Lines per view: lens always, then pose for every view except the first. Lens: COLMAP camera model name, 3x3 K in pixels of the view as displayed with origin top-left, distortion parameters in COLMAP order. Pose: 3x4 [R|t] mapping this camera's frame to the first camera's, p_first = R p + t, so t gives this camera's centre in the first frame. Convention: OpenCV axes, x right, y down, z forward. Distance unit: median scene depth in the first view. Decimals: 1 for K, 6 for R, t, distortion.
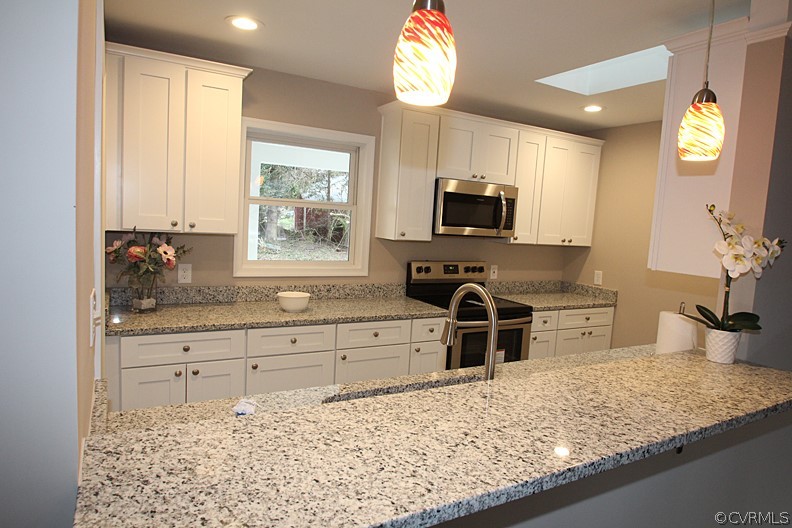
lens RADIAL K [[490.2, 0, 403.5], [0, 490.2, 263.8], [0, 0, 1]] dist [-0.027909, -0.000640]
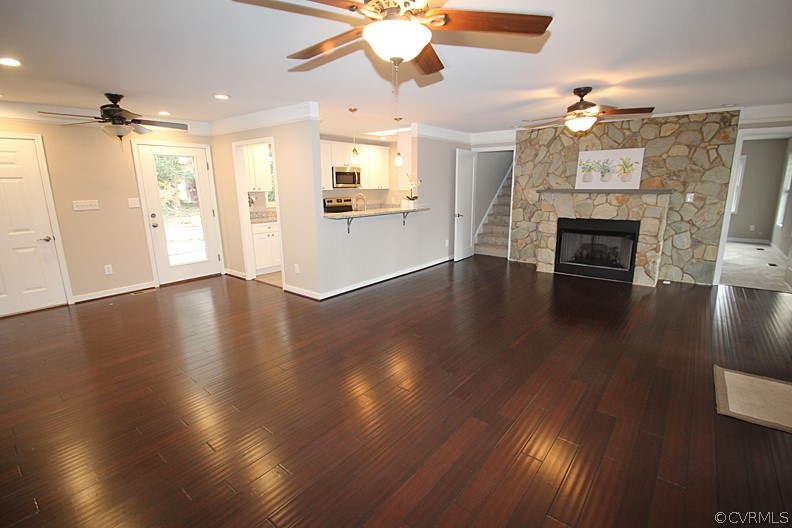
lens RADIAL K [[368.8, 0, 403.6], [0, 368.8, 264.9], [0, 0, 1]] dist [0.003086, -0.011382]
pose [[0.929177, -0.143575, 0.340610, -0.344499], [0.097671, 0.984096, 0.148376, 0.100660], [-0.356496, -0.104600, 0.928423, -1.129381]]
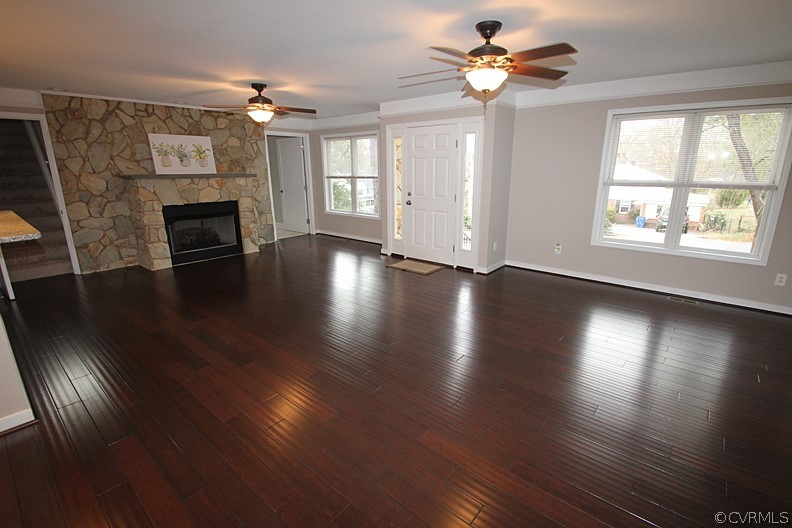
lens RADIAL K [[368.8, 0, 413.4], [0, 368.8, 267.0], [0, 0, 1]] dist [0.003086, -0.011382]
pose [[-0.360341, -0.299120, 0.883562, -0.887443], [0.066754, 0.936497, 0.344264, -0.013154], [-0.930429, 0.183034, -0.317491, -0.236221]]
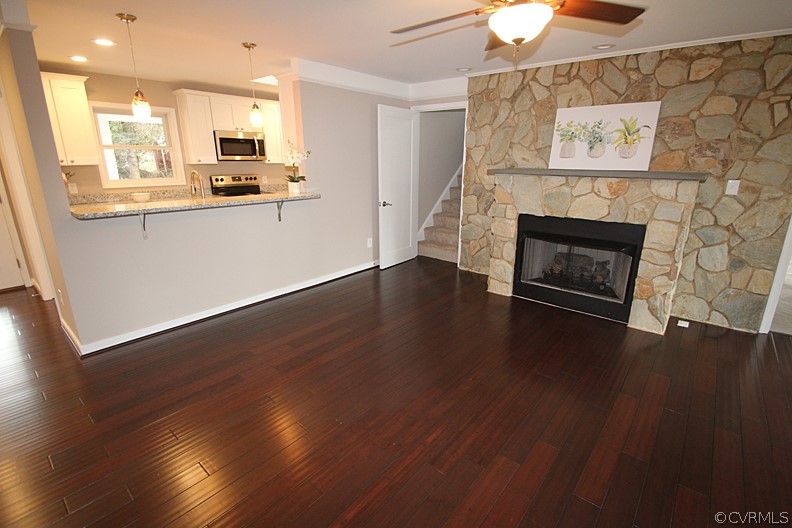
lens RADIAL K [[368.8, 0, 405.9], [0, 368.8, 265.2], [0, 0, 1]] dist [0.003086, -0.011382]
pose [[0.936741, -0.147381, 0.317482, 0.236300], [0.081249, 0.973814, 0.212334, 0.098458], [-0.340462, -0.173107, 0.924186, -0.710788]]
